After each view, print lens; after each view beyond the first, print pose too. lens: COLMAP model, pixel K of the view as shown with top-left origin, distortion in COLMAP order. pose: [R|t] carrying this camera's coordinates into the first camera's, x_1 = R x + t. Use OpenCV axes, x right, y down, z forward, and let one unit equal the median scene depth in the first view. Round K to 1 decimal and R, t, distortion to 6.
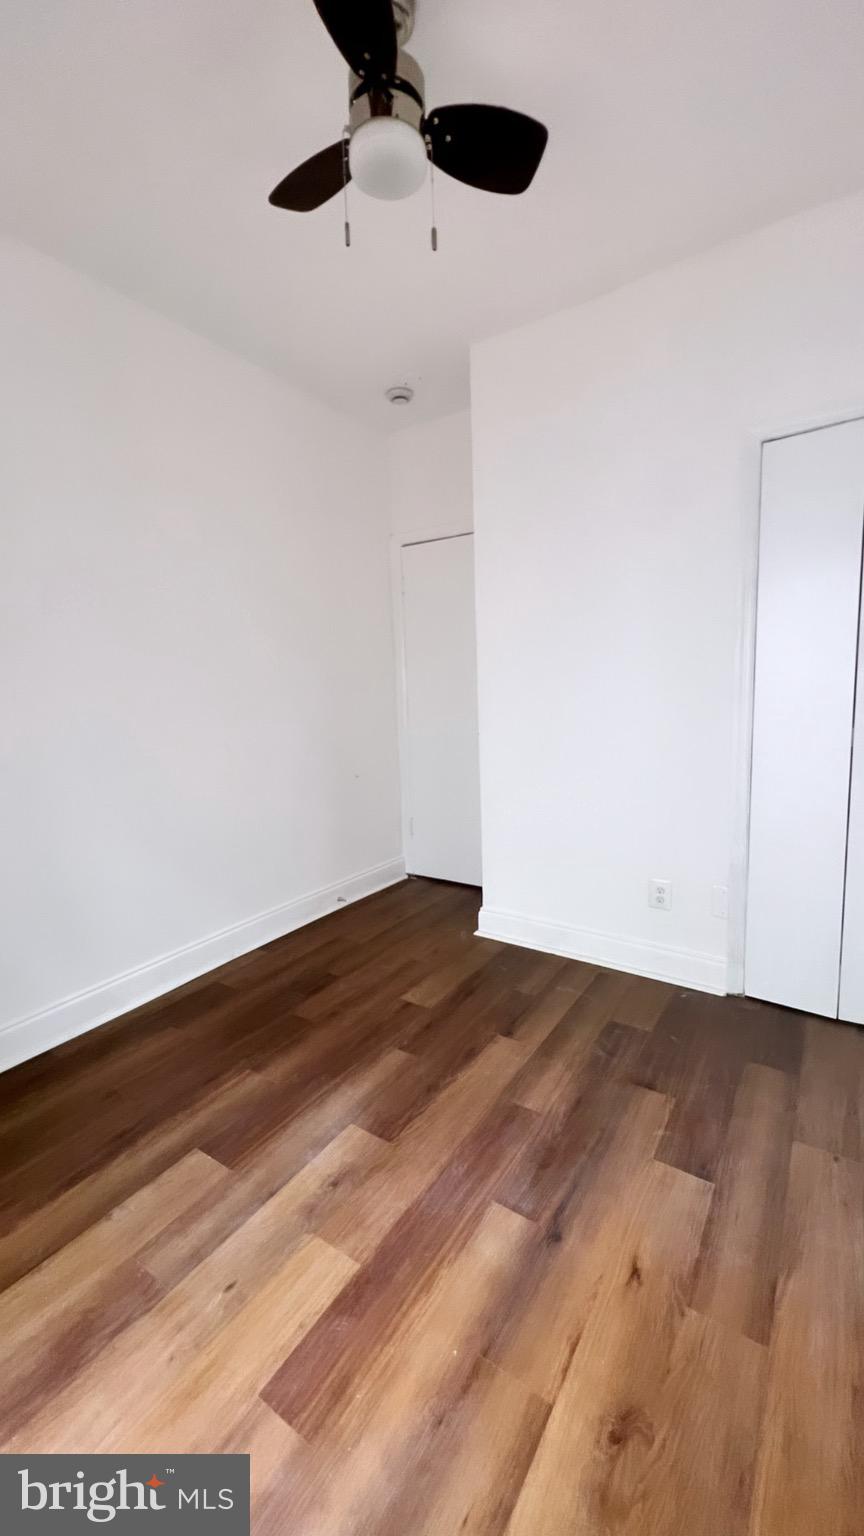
lens RADIAL K [[614.1, 0, 427.4], [0, 614.1, 767.9], [0, 0, 1]] dist [-0.000551, 0.000586]
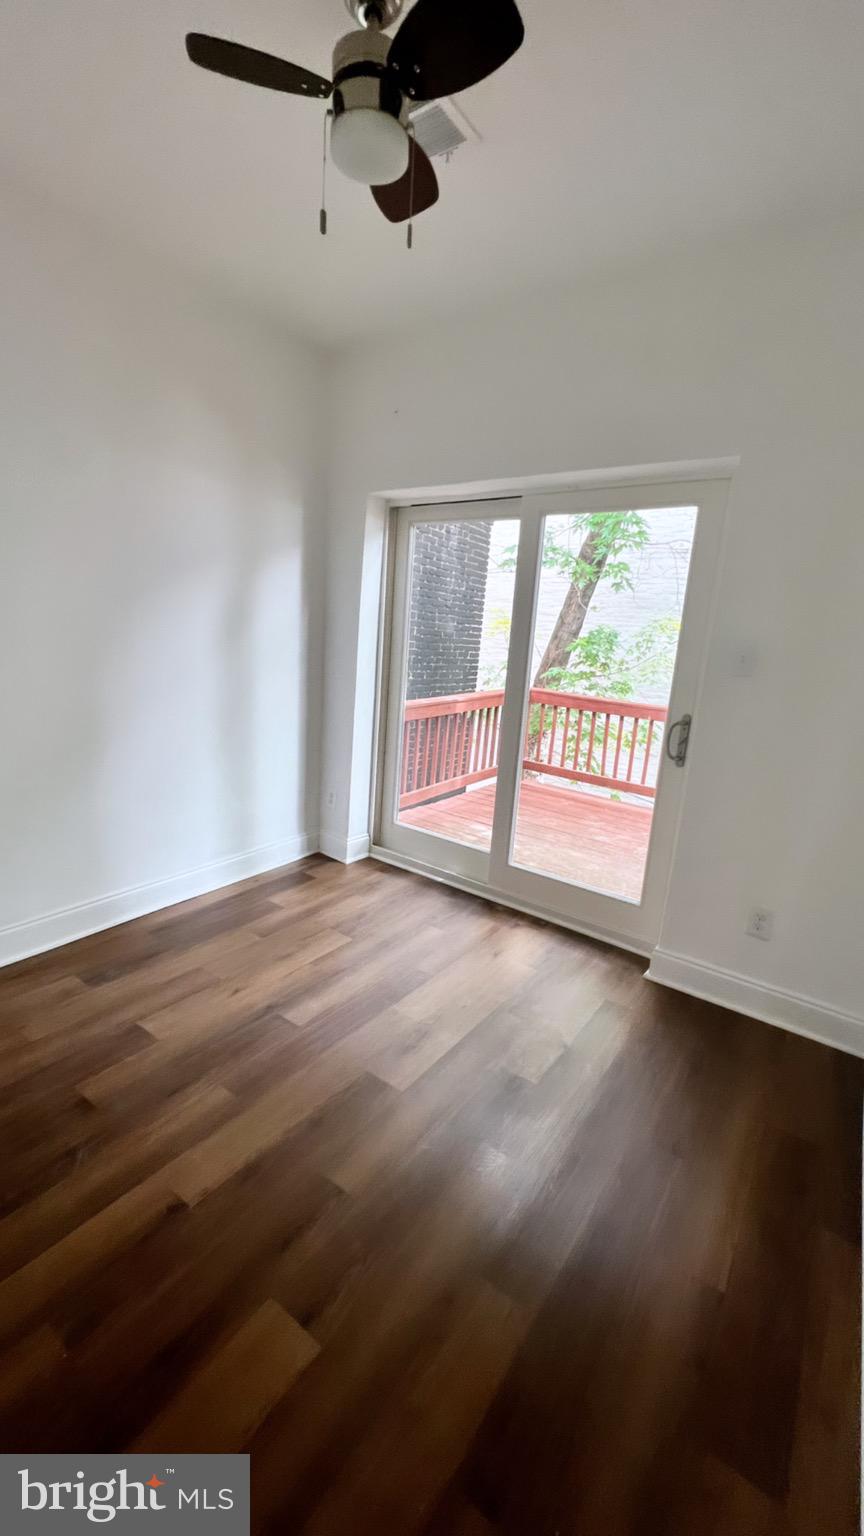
lens RADIAL K [[614.1, 0, 430.7], [0, 614.1, 761.4], [0, 0, 1]] dist [-0.000551, 0.000586]
pose [[-0.999110, -0.036980, 0.020302, -0.194742], [-0.027645, 0.937430, 0.347075, -0.357816], [-0.031866, 0.346205, -0.937618, 2.026944]]
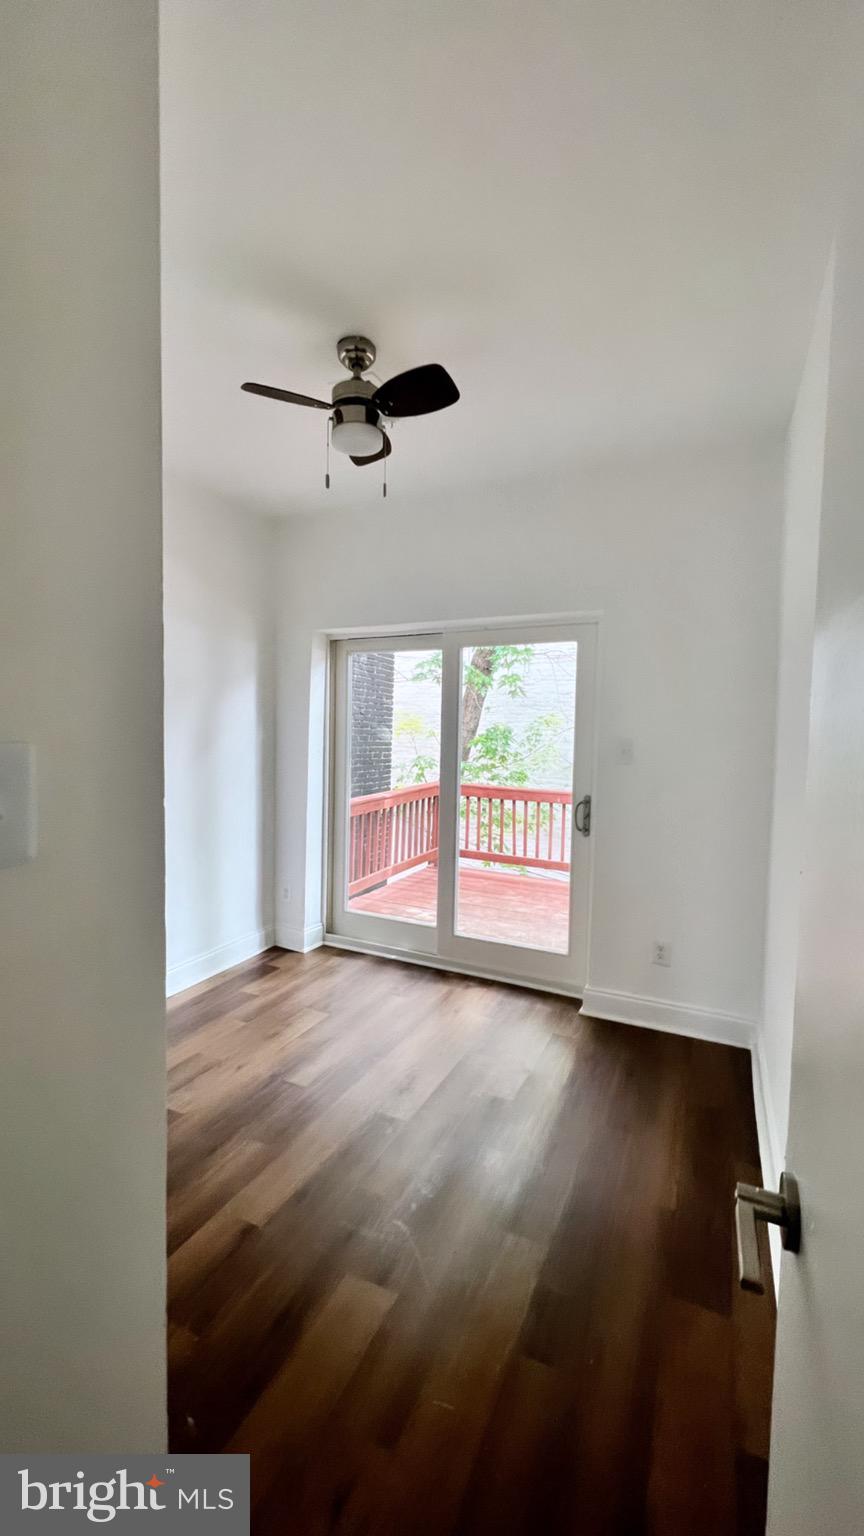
lens RADIAL K [[614.1, 0, 428.8], [0, 614.1, 763.4], [0, 0, 1]] dist [-0.000551, 0.000586]
pose [[-0.988891, 0.024019, -0.146689, 0.001748], [-0.005374, 0.980436, 0.196766, -0.443888], [0.148545, 0.195369, -0.969415, 2.365947]]
